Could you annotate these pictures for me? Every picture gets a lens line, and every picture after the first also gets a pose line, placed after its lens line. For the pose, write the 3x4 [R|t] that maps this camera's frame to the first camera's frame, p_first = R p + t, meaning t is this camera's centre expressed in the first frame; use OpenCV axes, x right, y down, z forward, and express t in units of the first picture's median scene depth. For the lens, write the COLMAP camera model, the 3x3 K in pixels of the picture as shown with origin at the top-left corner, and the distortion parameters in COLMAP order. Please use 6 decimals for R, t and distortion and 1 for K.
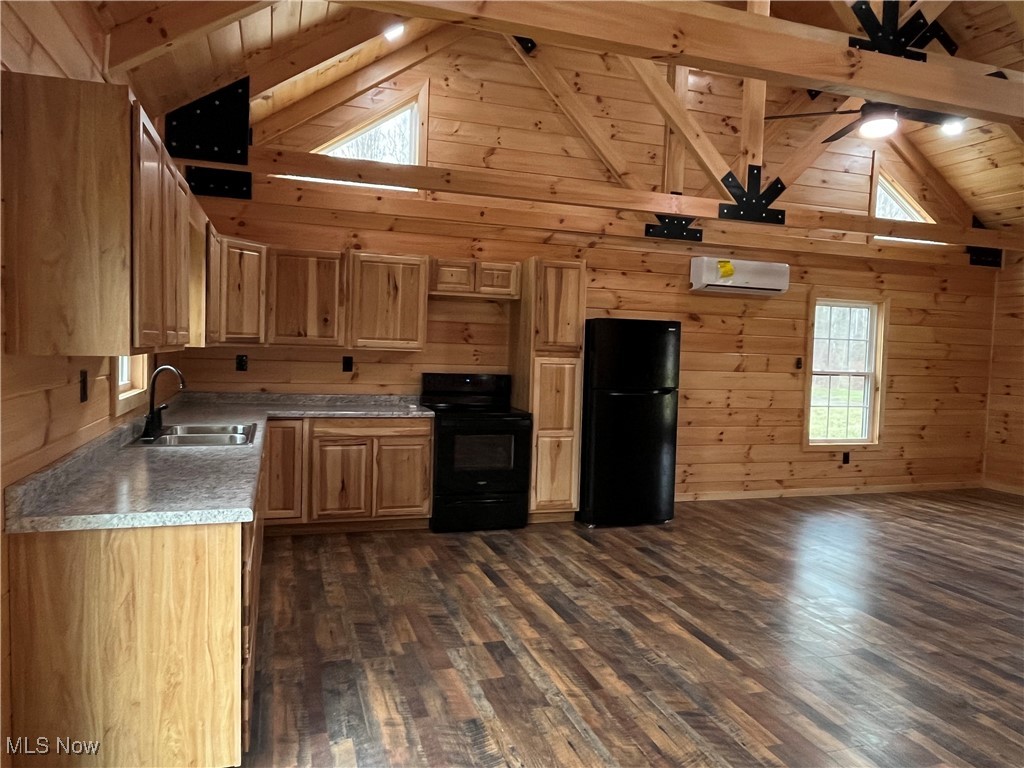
lens RADIAL K [[692.7, 0, 502.3], [0, 692.7, 374.1], [0, 0, 1]] dist [0.000303, -0.006176]
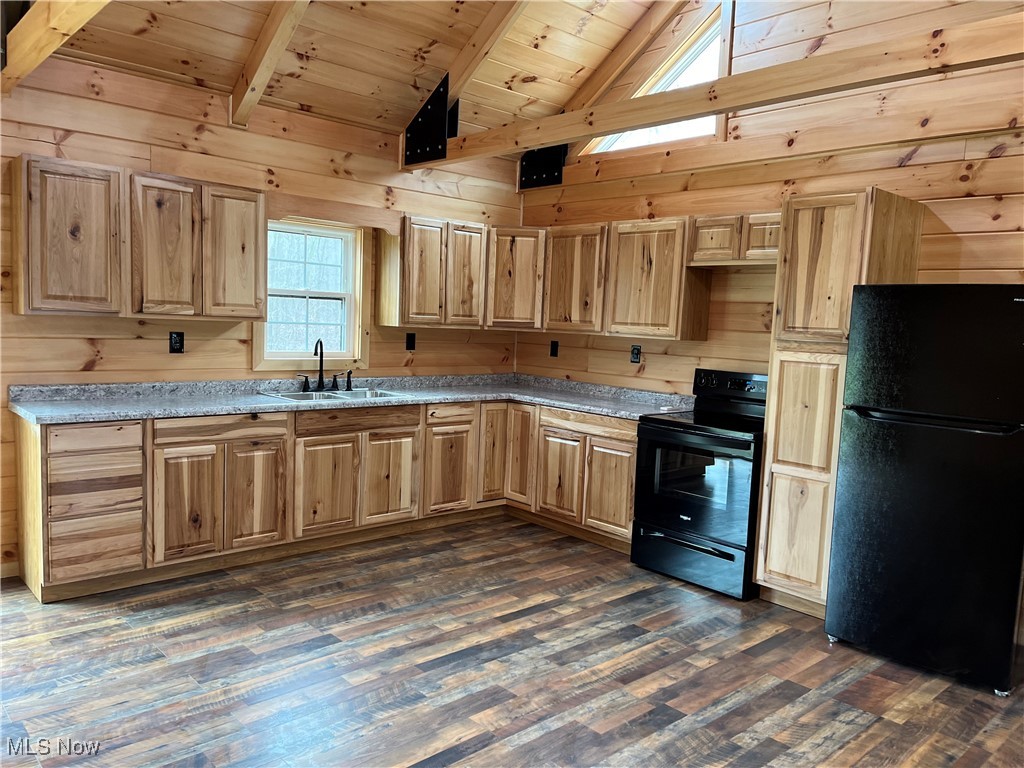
lens RADIAL K [[770.5, 0, 517.5], [0, 770.5, 389.8], [0, 0, 1]] dist [0.081237, -0.105173]
pose [[0.418820, 0.070697, -0.905313, 0.657345], [-0.068595, 0.996579, 0.046090, -0.004741], [0.905475, 0.042797, 0.422237, 0.501888]]
